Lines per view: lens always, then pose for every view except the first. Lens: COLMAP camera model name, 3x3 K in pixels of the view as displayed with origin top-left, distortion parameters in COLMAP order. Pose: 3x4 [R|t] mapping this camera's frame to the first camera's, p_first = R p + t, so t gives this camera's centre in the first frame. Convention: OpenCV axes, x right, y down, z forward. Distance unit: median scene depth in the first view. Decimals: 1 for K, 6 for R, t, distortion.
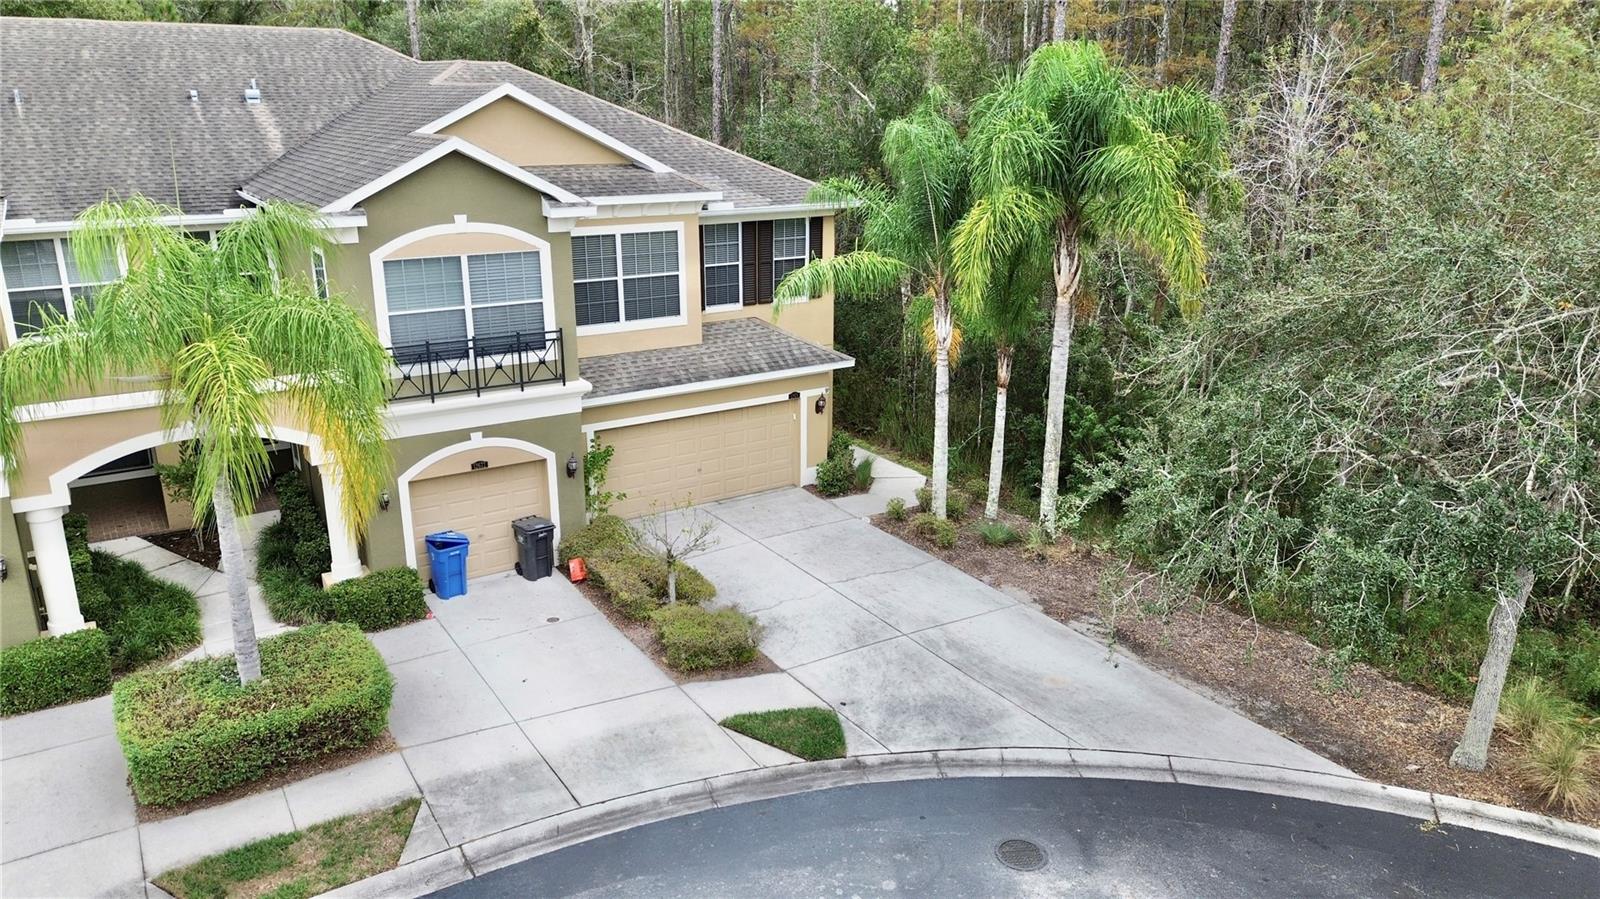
lens RADIAL K [[1133.4, 0, 798.4], [0, 1133.4, 445.4], [0, 0, 1]] dist [0.071032, -0.063868]
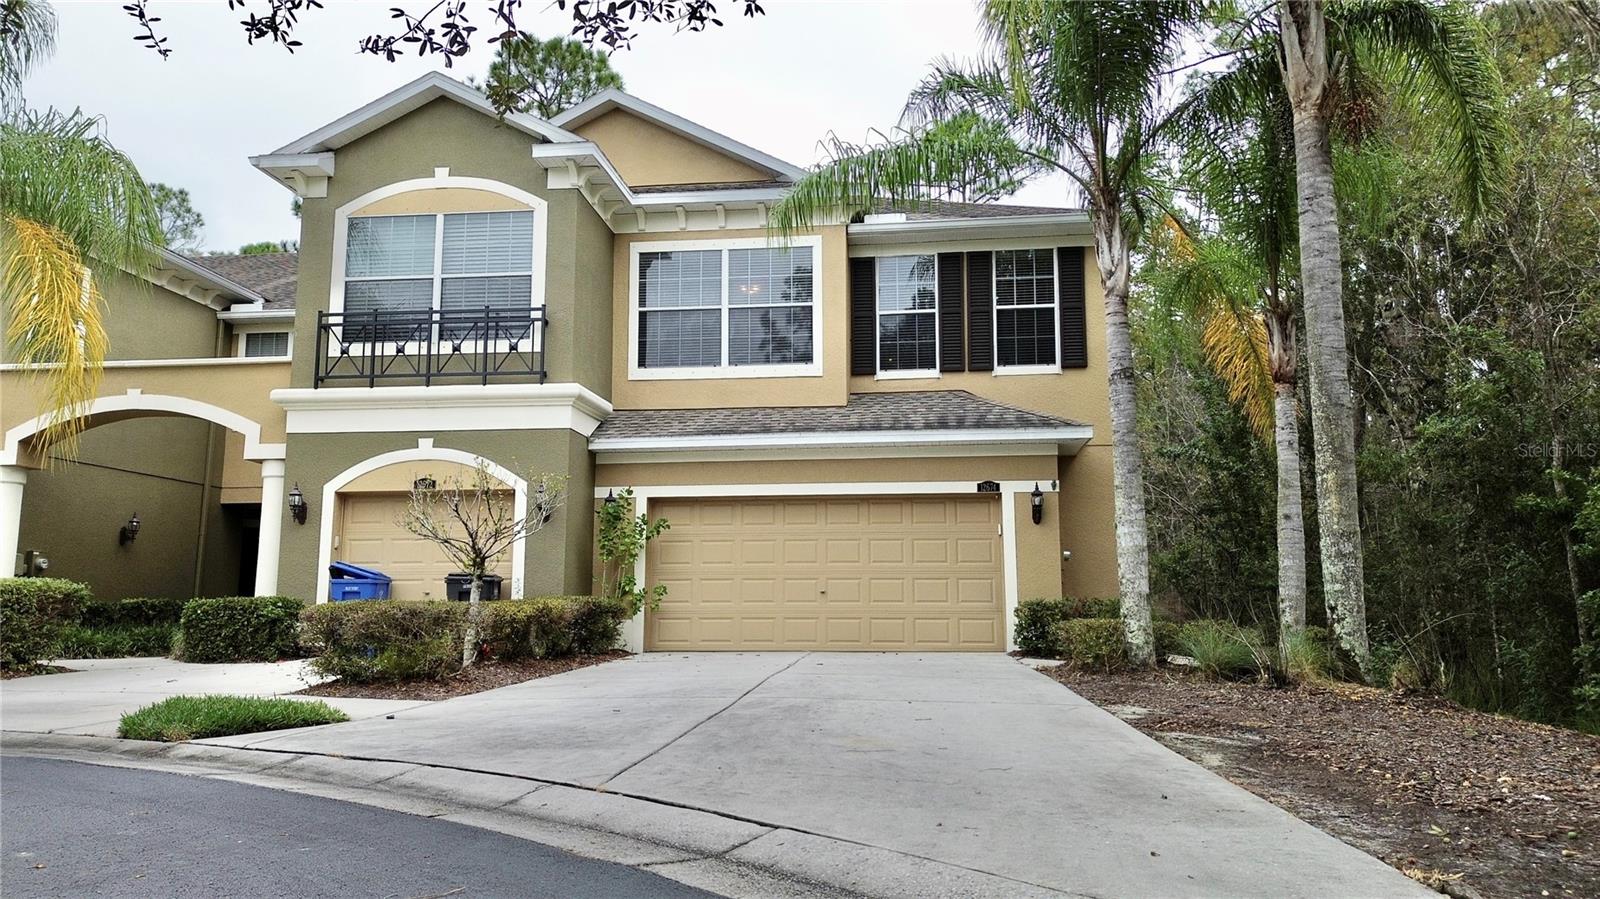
lens RADIAL K [[1133.4, 0, 795.3], [0, 1133.4, 450.0], [0, 0, 1]] dist [0.071032, -0.063868]
pose [[0.771738, -0.095542, -0.628722, 0.339802], [-0.187009, 0.910842, -0.367961, 0.204160], [0.607822, 0.401546, 0.685064, 0.570355]]
